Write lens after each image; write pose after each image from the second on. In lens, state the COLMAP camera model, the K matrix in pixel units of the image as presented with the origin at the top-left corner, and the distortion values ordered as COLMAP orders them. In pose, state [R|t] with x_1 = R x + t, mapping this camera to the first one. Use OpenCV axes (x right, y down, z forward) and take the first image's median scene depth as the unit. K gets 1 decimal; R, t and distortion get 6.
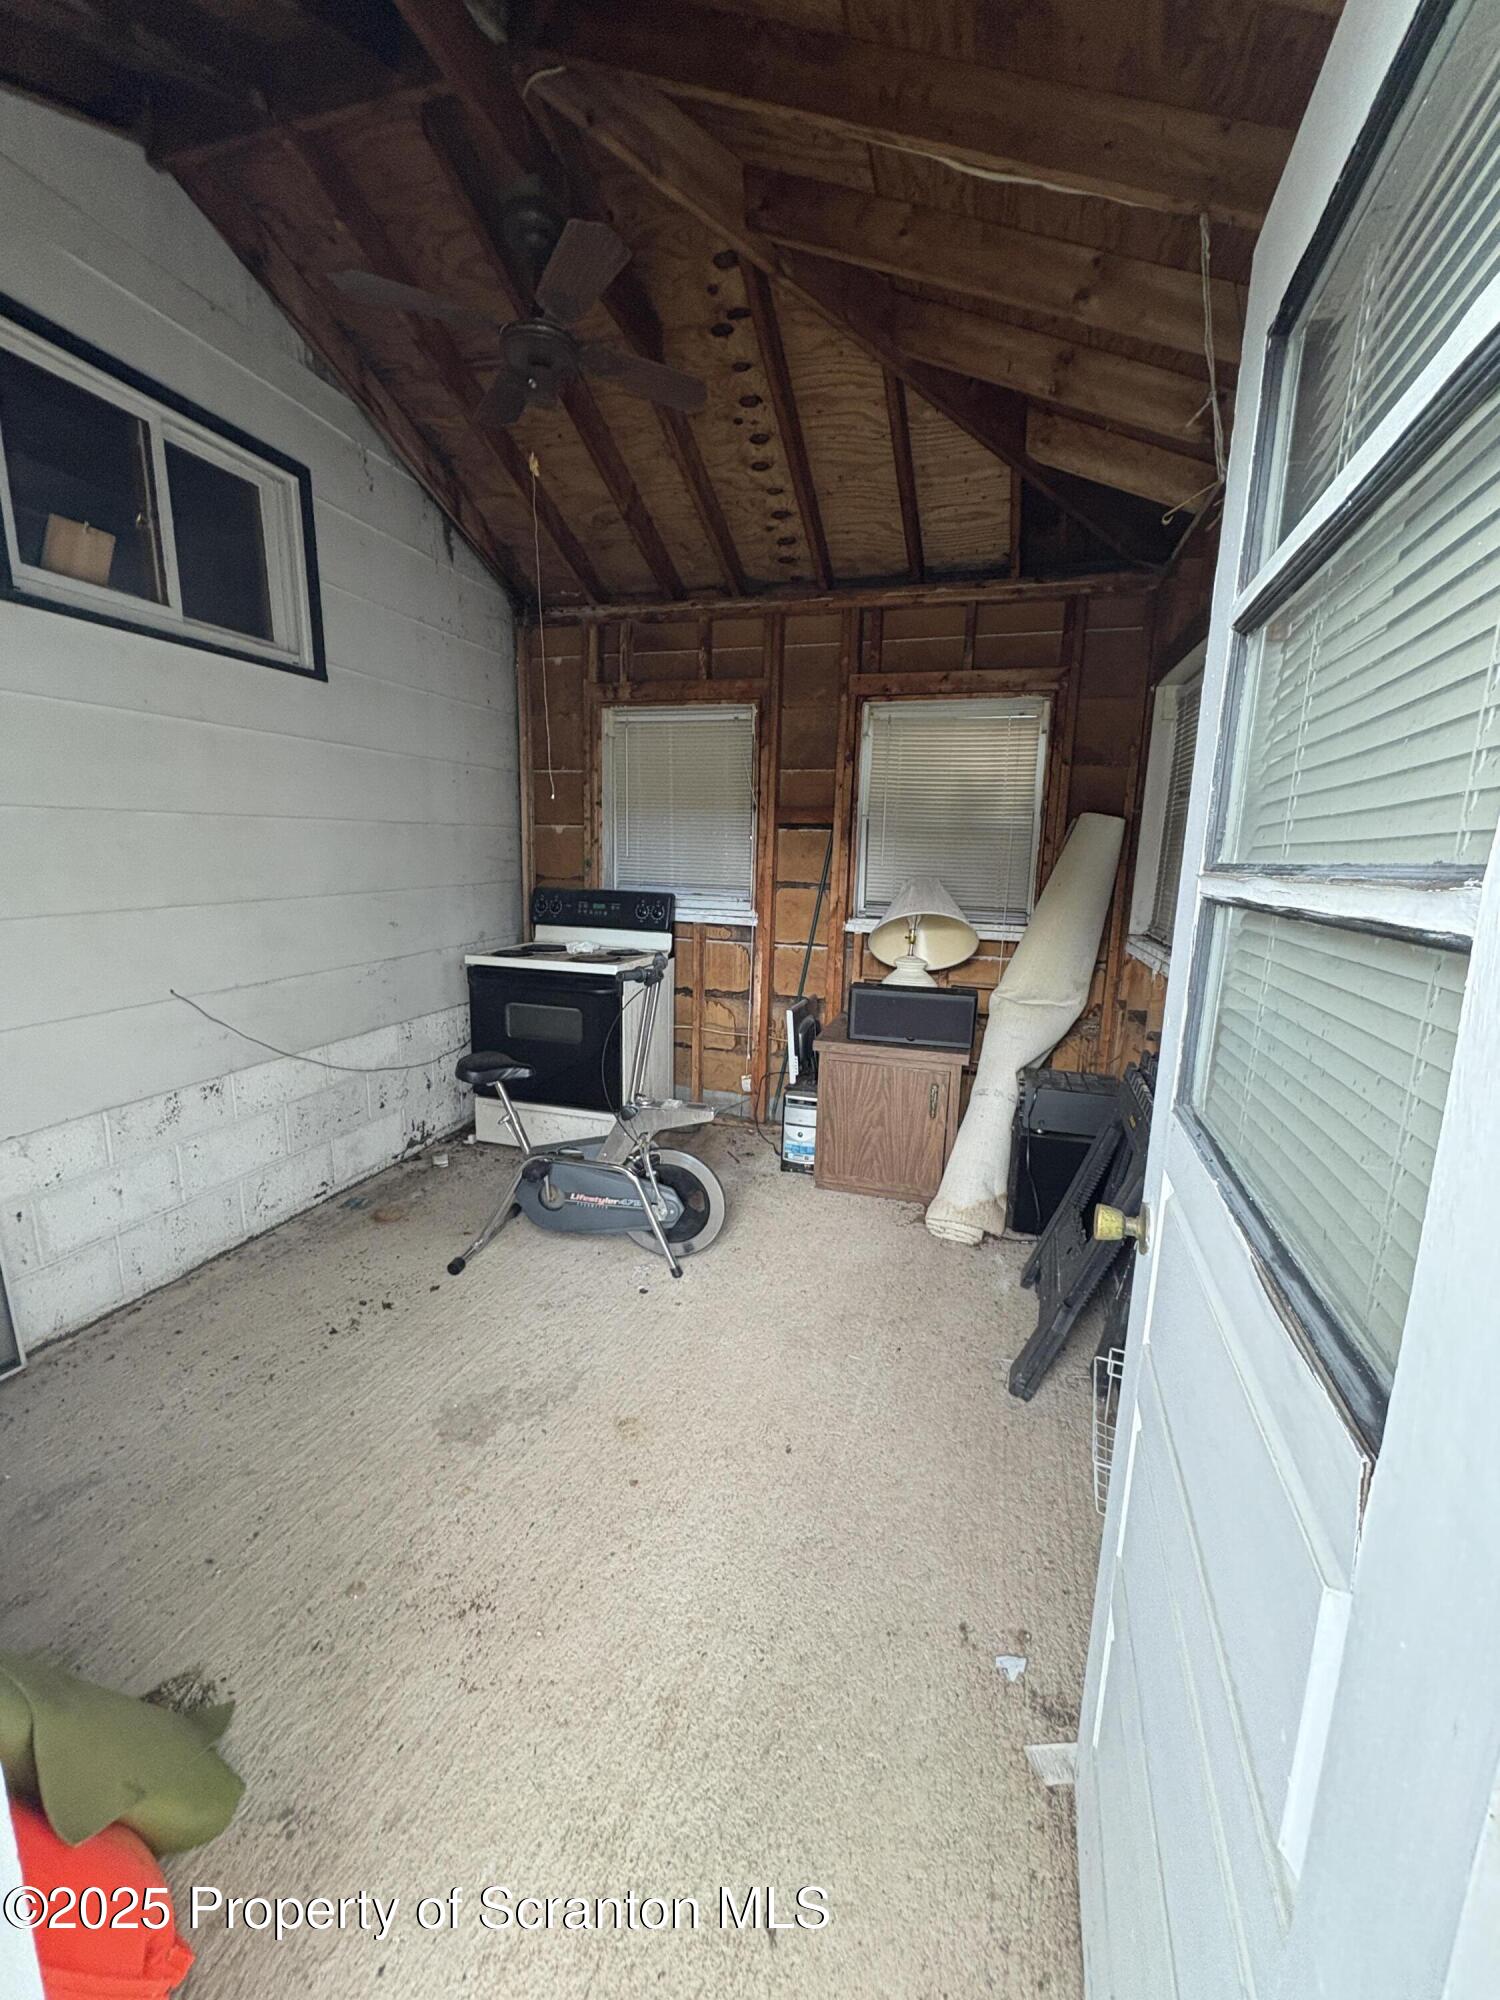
lens RADIAL K [[801.1, 0, 758.9], [0, 801.1, 1003.1], [0, 0, 1]] dist [0.000571, -0.000323]
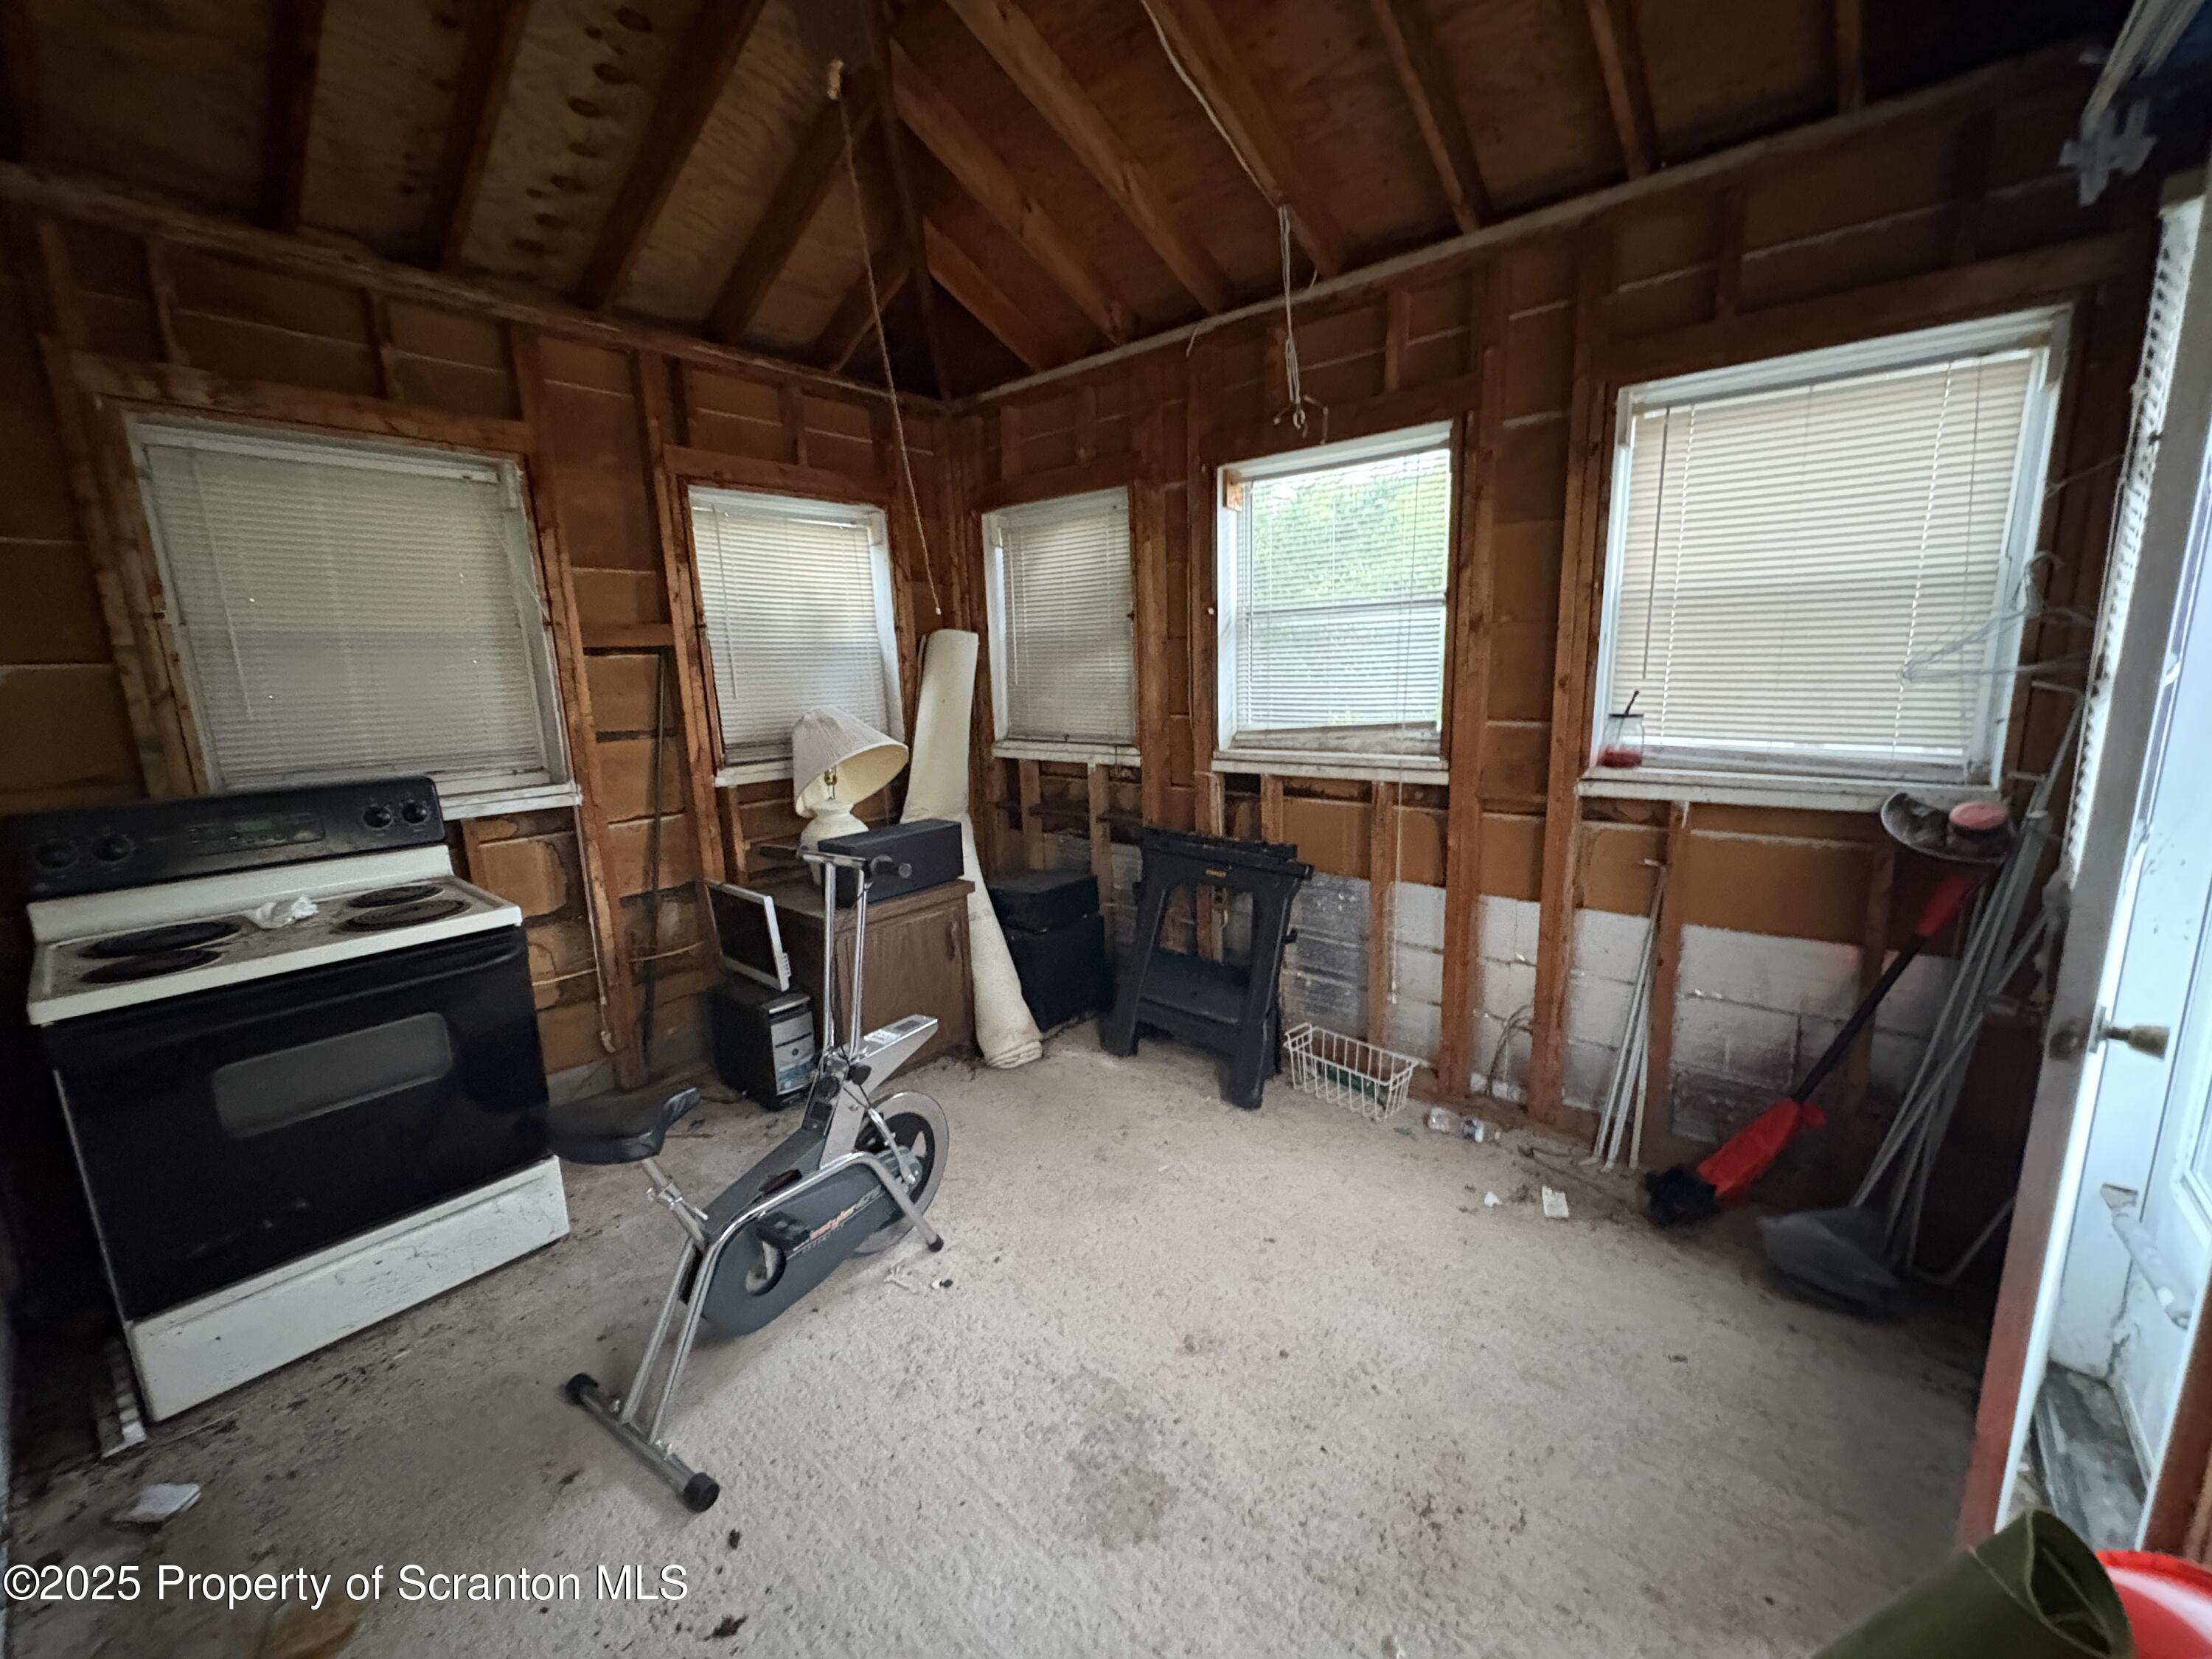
lens RADIAL K [[886.0, 0, 1102.0], [0, 886.0, 828.2], [0, 0, 1]] dist [0.000571, -0.000323]
pose [[0.398574, -0.206831, 0.893510, -0.500084], [0.216028, 0.967999, 0.127708, -0.080296], [-0.891331, 0.142122, 0.430501, 0.320147]]
